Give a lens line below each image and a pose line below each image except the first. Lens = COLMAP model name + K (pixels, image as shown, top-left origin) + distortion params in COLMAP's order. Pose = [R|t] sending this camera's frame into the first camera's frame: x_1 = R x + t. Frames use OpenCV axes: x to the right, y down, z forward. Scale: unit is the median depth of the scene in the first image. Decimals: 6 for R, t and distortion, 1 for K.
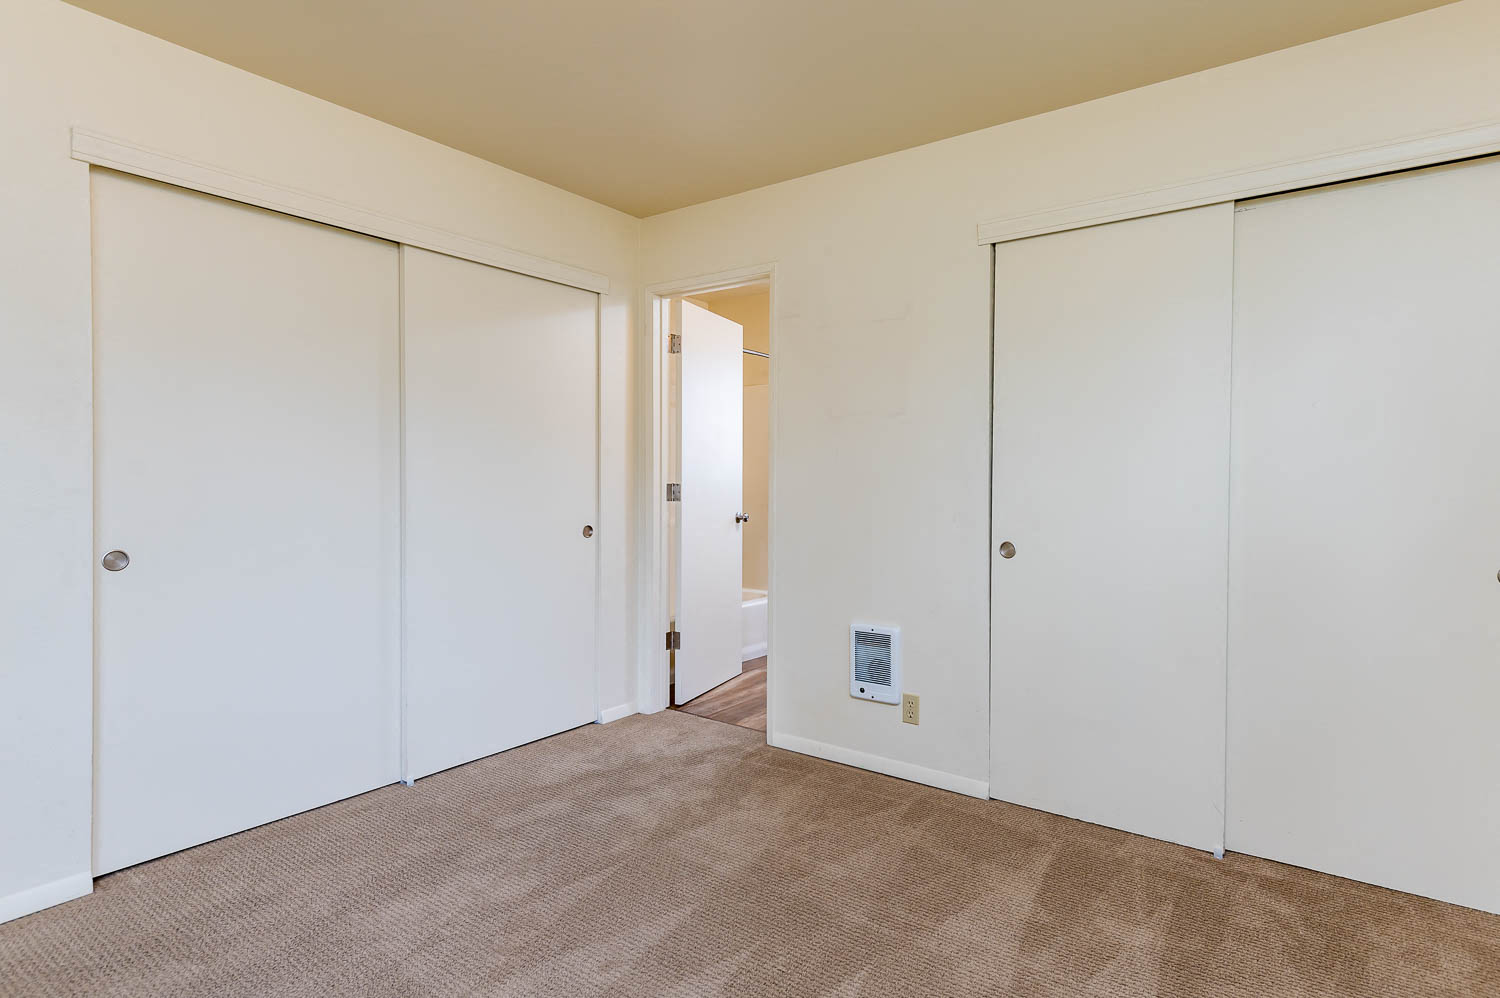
lens RADIAL K [[772.2, 0, 751.2], [0, 772.2, 489.0], [0, 0, 1]] dist [0.003618, 0.000042]
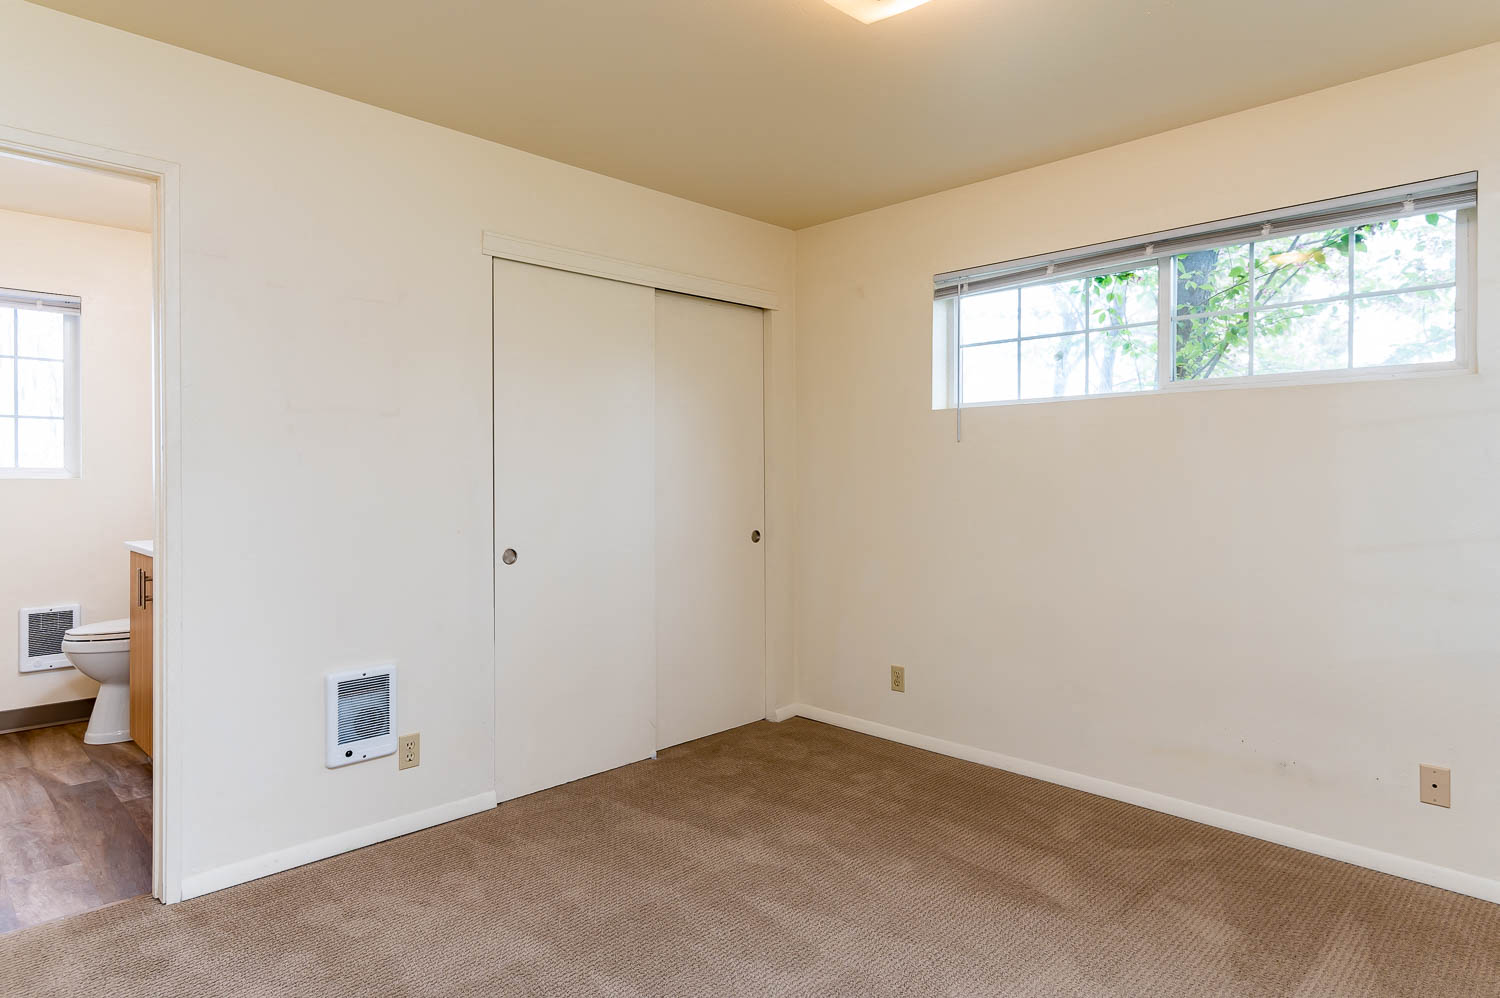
lens RADIAL K [[829.2, 0, 755.0], [0, 829.2, 499.1], [0, 0, 1]] dist [0.001795, -0.003914]
pose [[0.155561, -0.015514, 0.987704, -0.664037], [0.027783, 0.999550, 0.011325, -0.001416], [-0.987435, 0.025680, 0.155922, 0.461774]]
